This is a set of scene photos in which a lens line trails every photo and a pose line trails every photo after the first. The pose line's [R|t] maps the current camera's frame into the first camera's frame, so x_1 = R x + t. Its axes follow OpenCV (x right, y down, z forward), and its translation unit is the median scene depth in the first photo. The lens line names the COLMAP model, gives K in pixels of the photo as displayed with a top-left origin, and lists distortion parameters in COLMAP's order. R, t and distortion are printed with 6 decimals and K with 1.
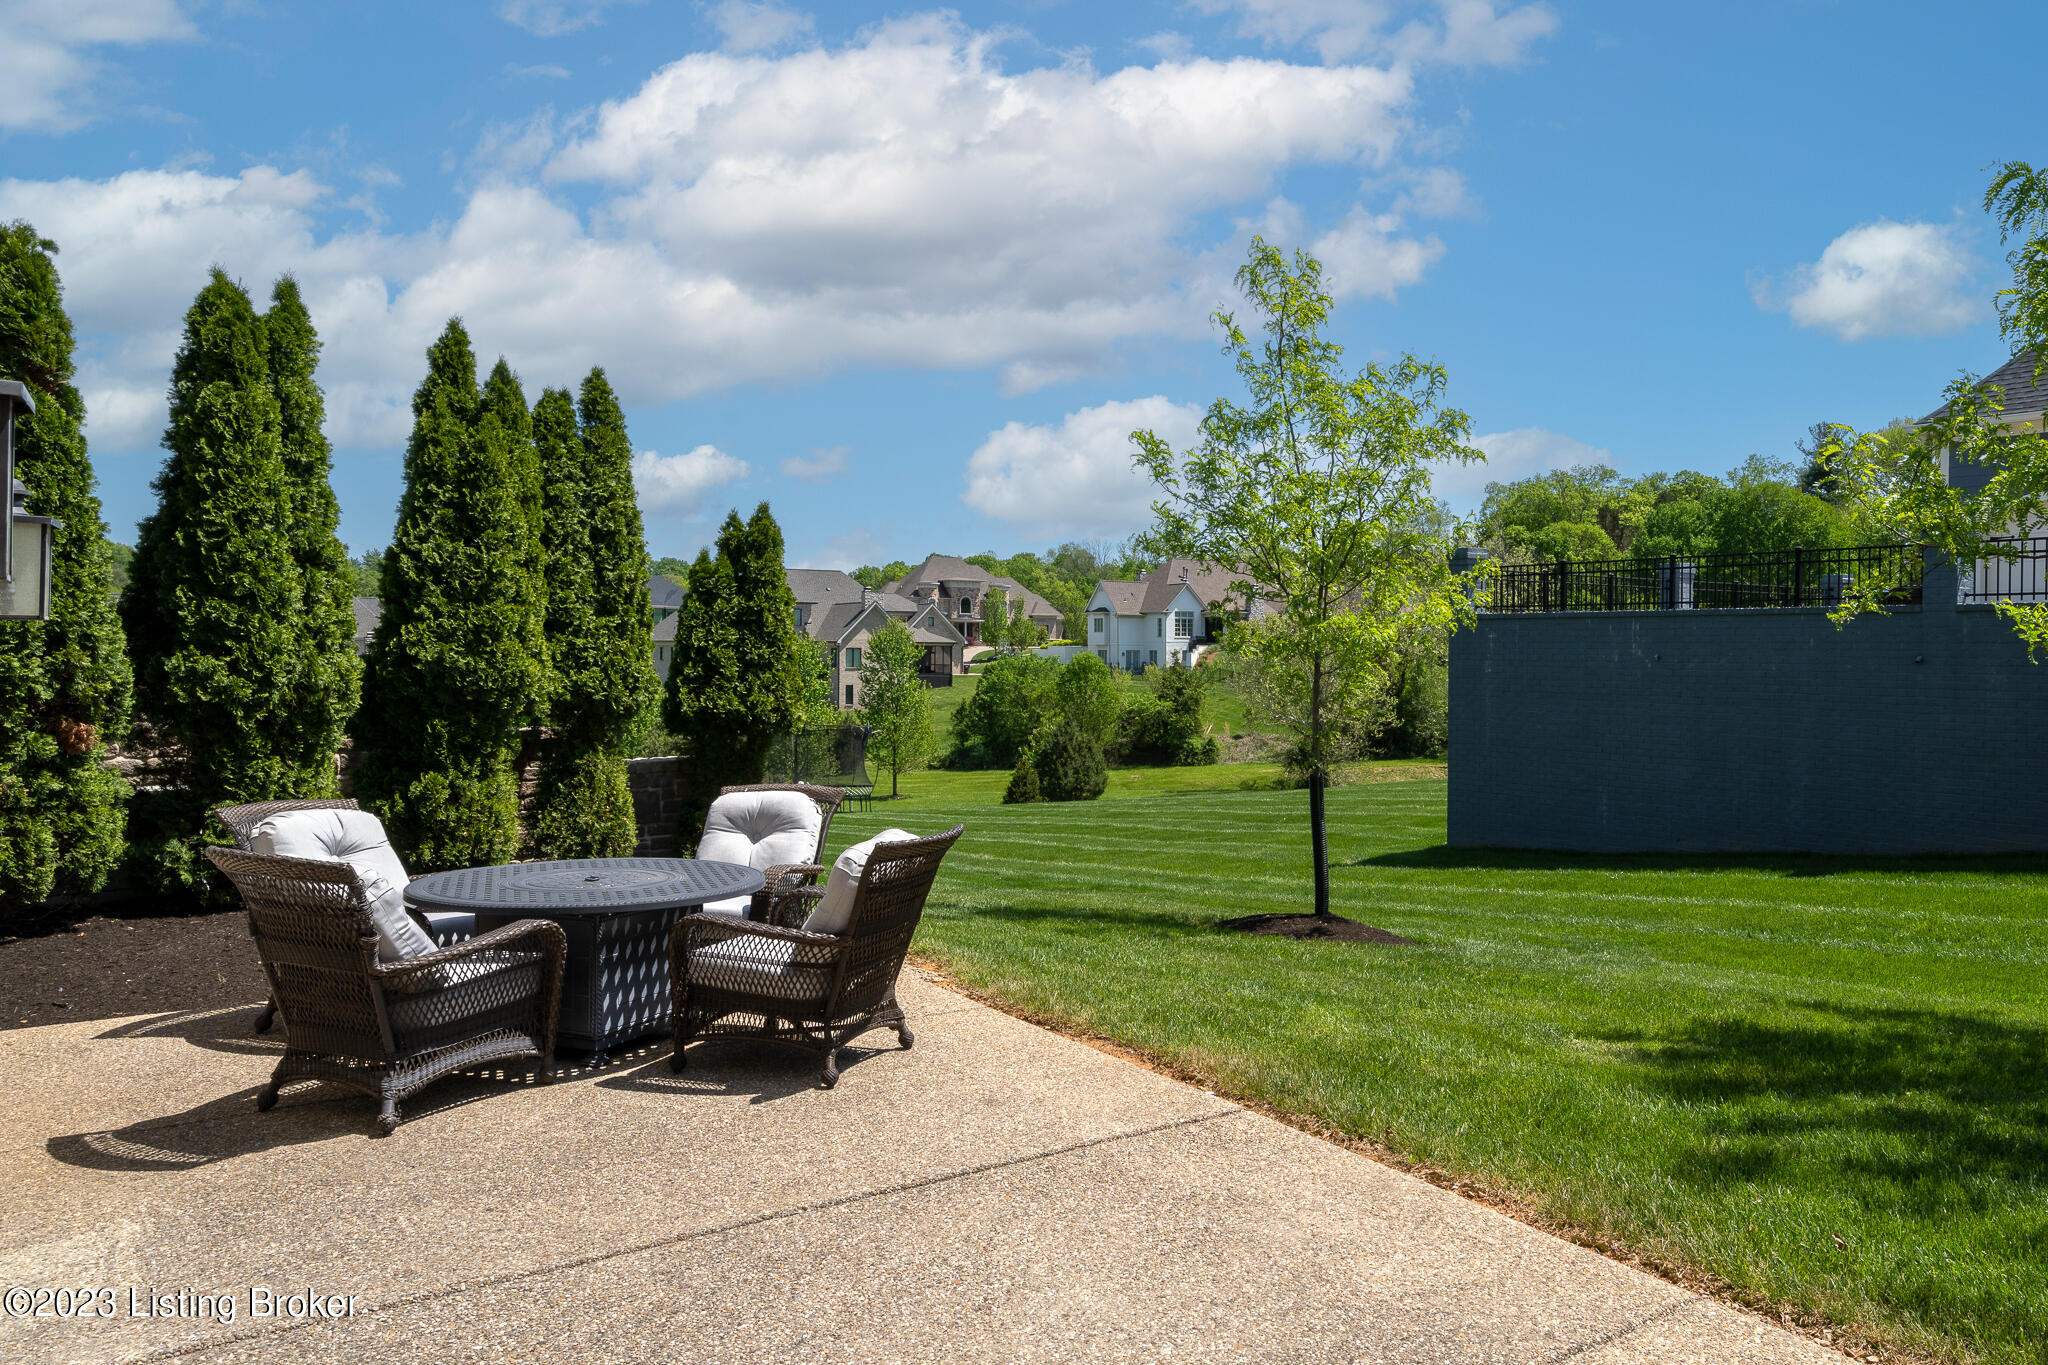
lens RADIAL K [[1417.8, 0, 1028.5], [0, 1417.8, 670.6], [0, 0, 1]] dist [-0.008397, -0.003013]
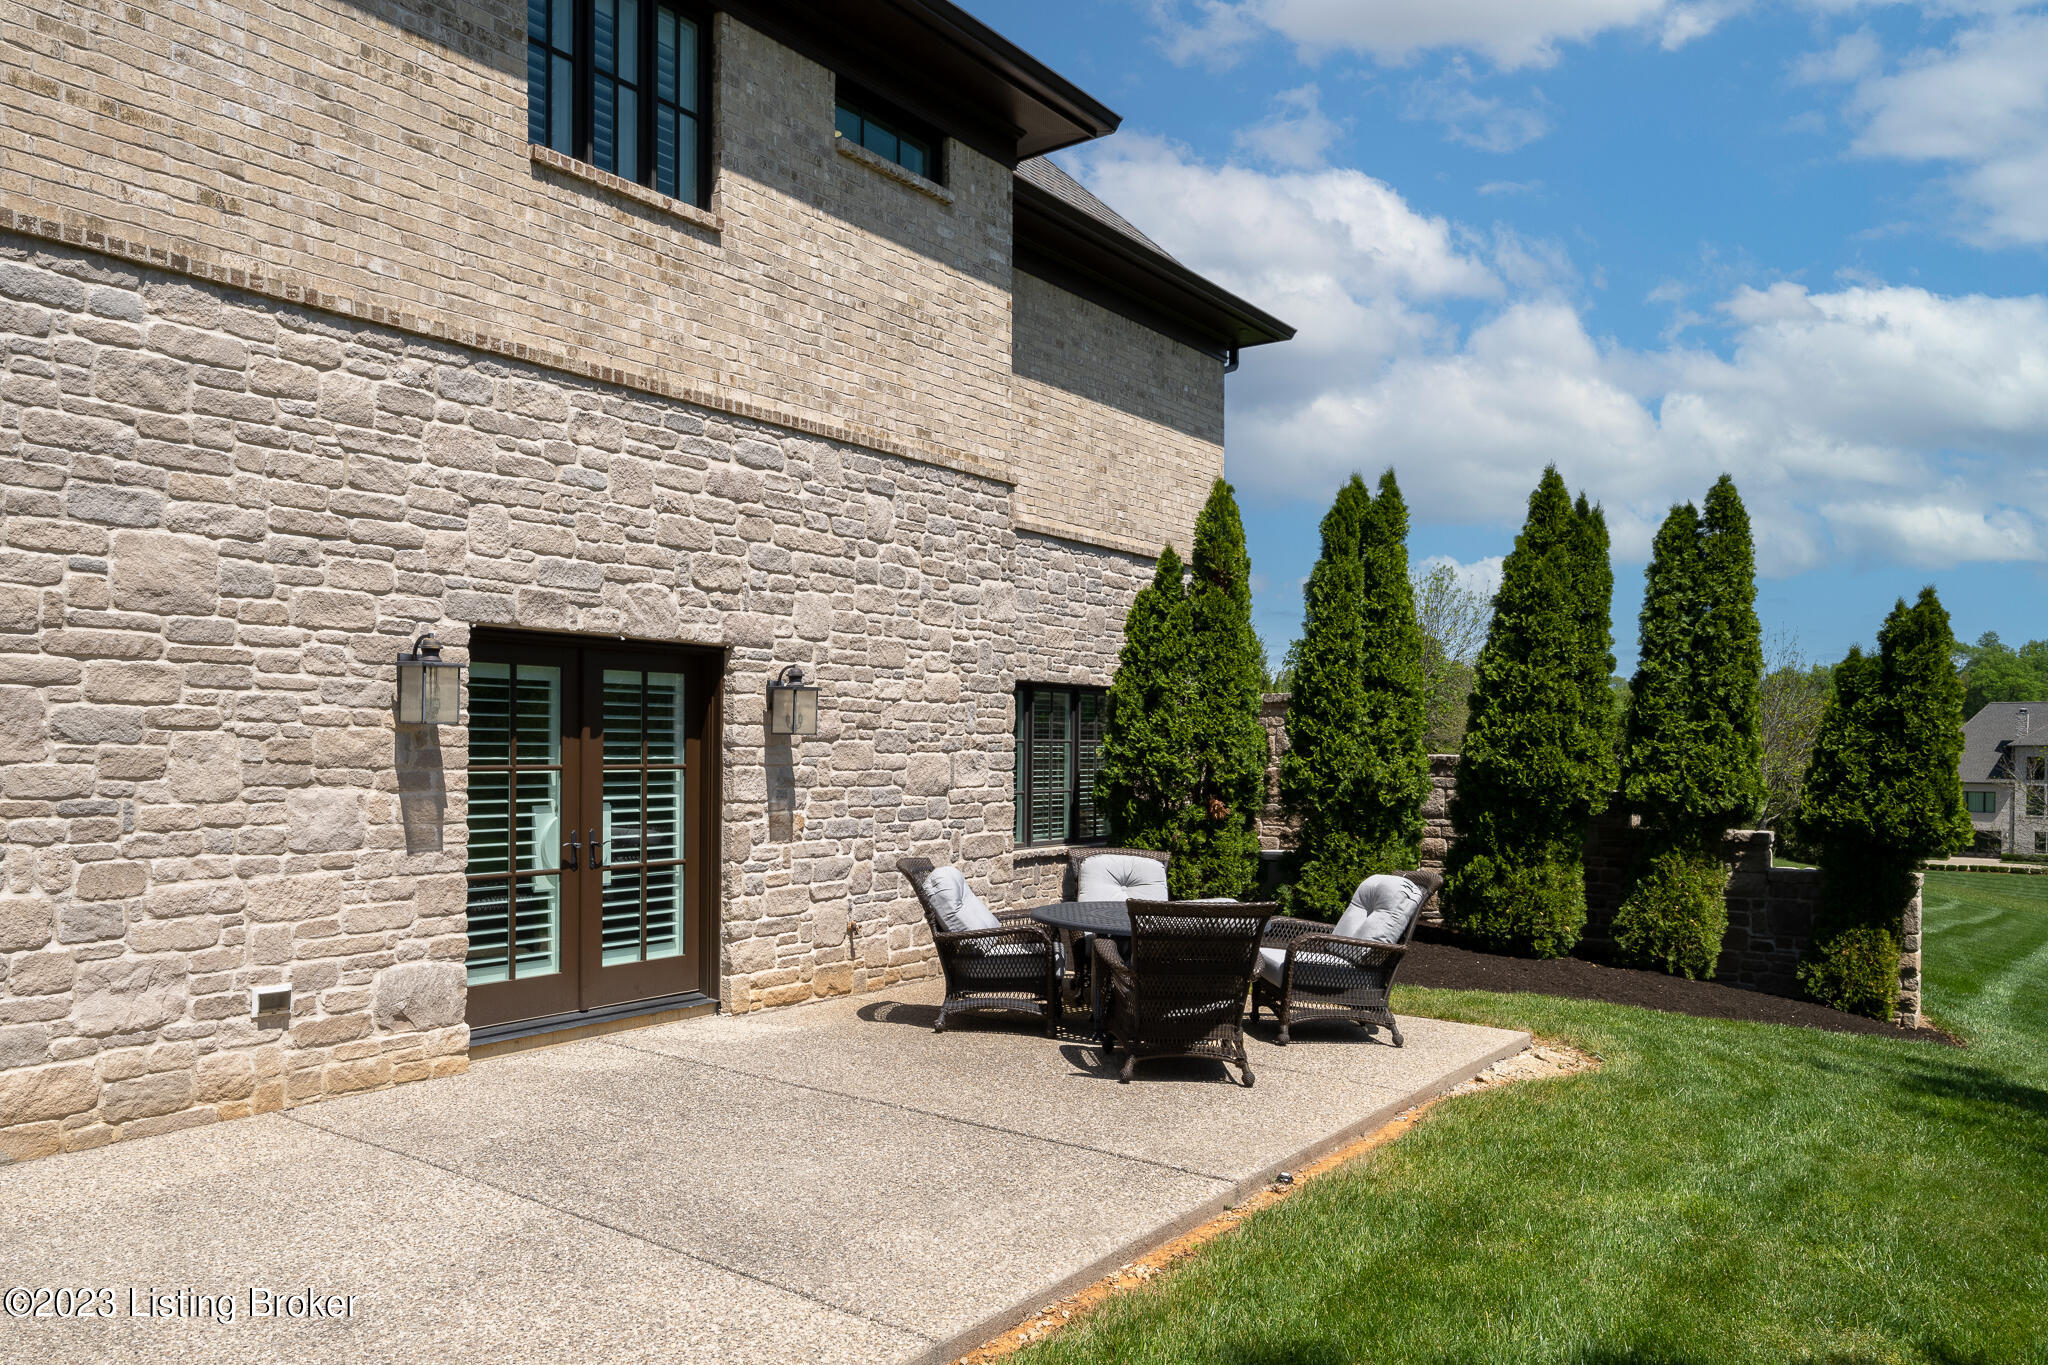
lens RADIAL K [[1354.2, 0, 1037.0], [0, 1354.2, 757.9], [0, 0, 1]] dist [0.001718, 0.000799]
pose [[0.341049, 0.002632, -0.940042, 0.510943], [-0.017485, 0.999841, -0.003545, -0.000032], [0.939883, 0.017646, 0.341041, 0.249126]]
